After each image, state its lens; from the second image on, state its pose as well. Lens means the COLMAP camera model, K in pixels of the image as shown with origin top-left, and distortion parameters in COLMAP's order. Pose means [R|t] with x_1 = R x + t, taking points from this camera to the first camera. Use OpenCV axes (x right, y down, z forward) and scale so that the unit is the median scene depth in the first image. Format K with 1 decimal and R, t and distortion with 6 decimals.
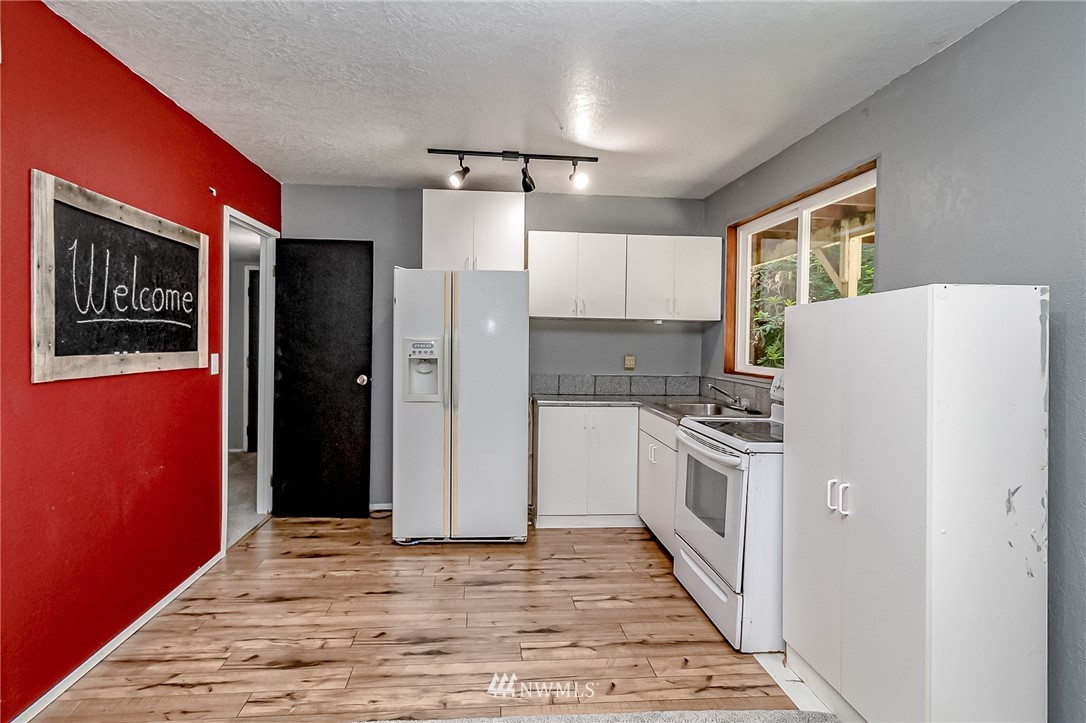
lens RADIAL K [[507.9, 0, 523.6], [0, 507.9, 351.2], [0, 0, 1]] dist [0.001266, -0.000317]
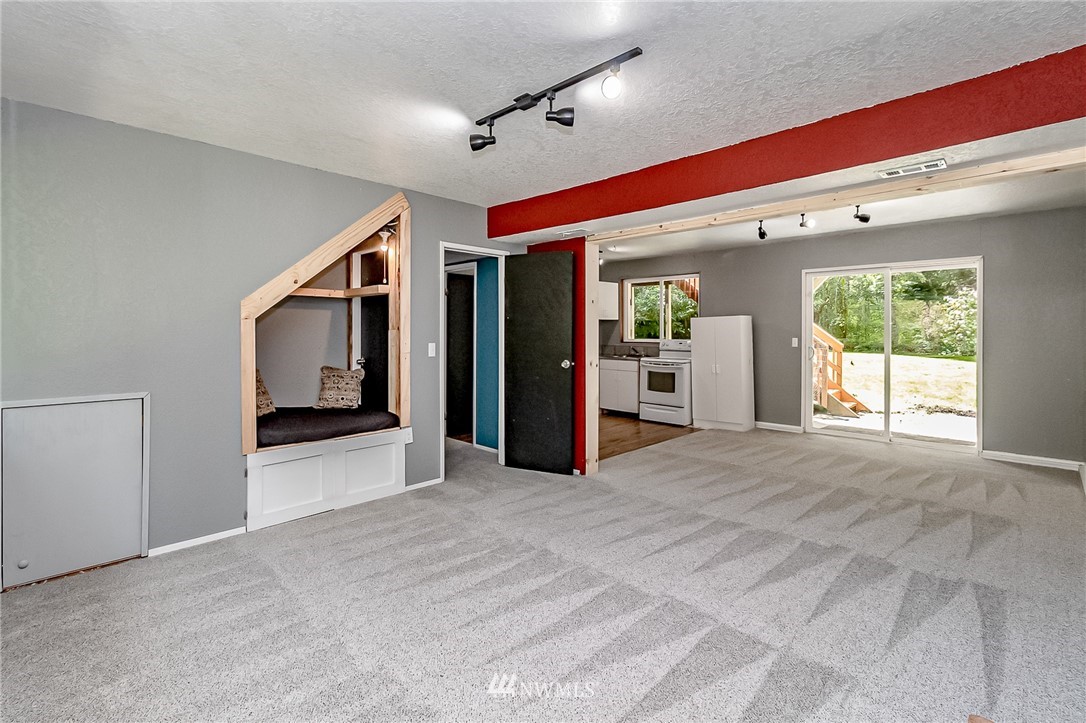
lens RADIAL K [[504.9, 0, 543.0], [0, 504.9, 323.3], [0, 0, 1]] dist [-0.000181, 0.000132]
pose [[0.747251, -0.010047, 0.664466, -1.738996], [0.028661, 0.999443, -0.017121, -0.018217], [-0.663924, 0.031838, 0.747122, -0.595708]]
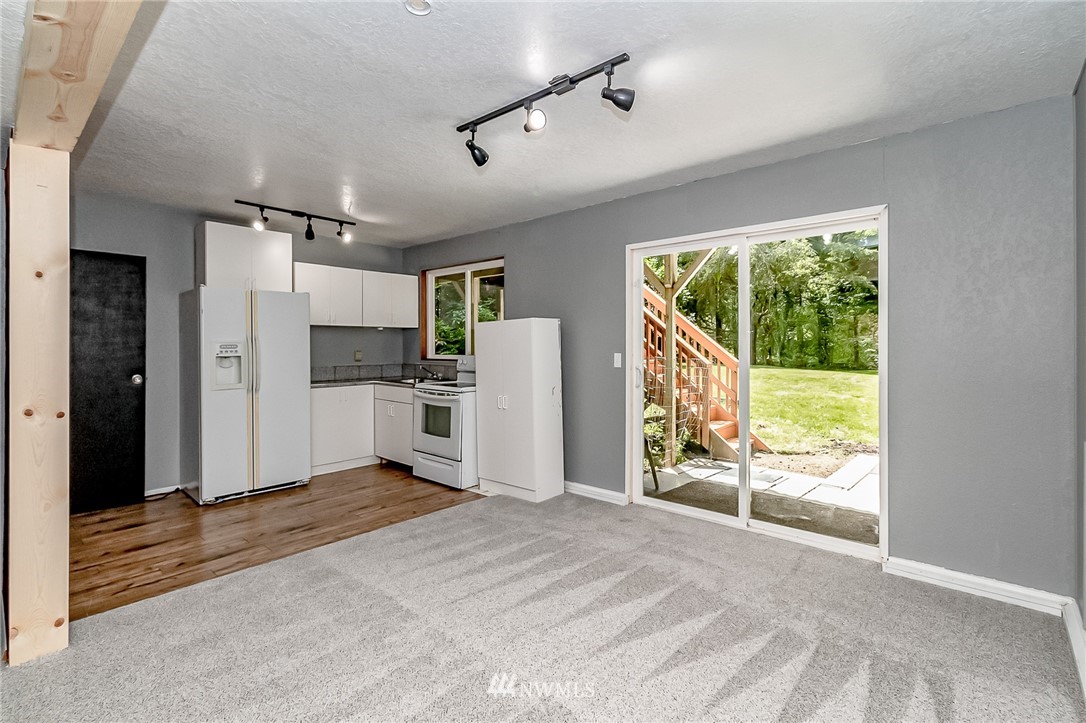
lens RADIAL K [[495.1, 0, 545.1], [0, 495.1, 335.5], [0, 0, 1]] dist [0.002128, 0.000002]
pose [[0.716993, -0.007347, 0.697042, -0.538137], [0.030153, 0.999335, -0.020483, 0.012513], [-0.696428, 0.035704, 0.716738, -0.520770]]
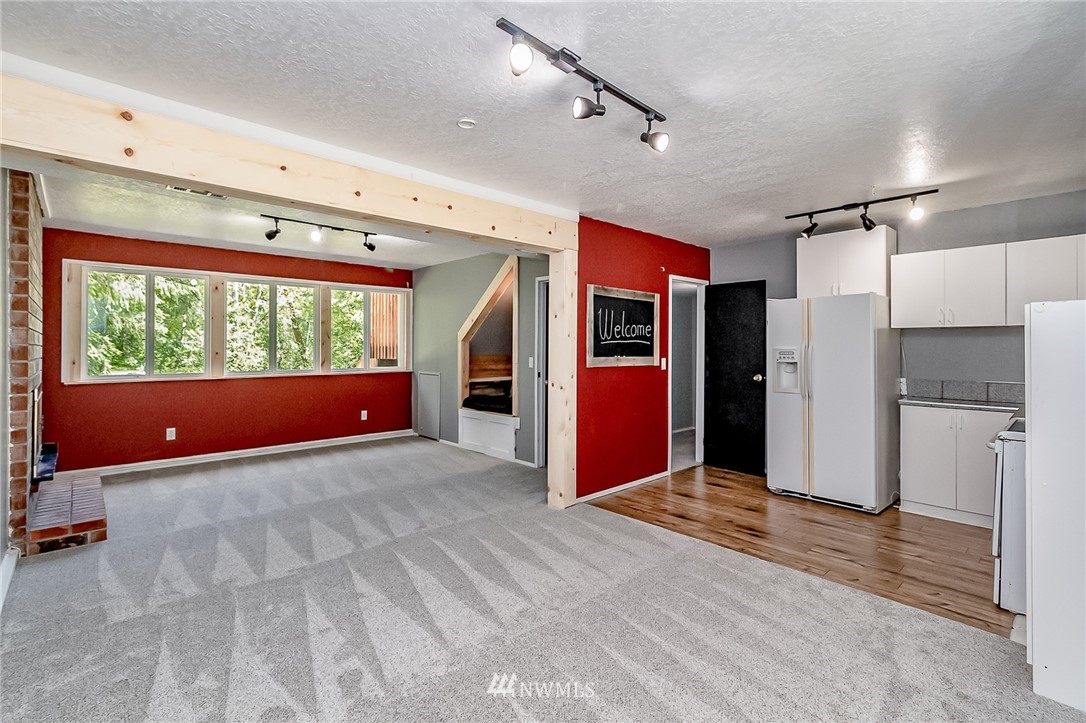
lens RADIAL K [[505.5, 0, 547.7], [0, 505.5, 342.5], [0, 0, 1]] dist [-0.000686, 0.000009]
pose [[0.626022, -0.023908, -0.779439, 0.515625], [-0.009131, 0.999237, -0.037984, 0.020485], [0.779752, 0.030896, 0.625326, -0.428619]]
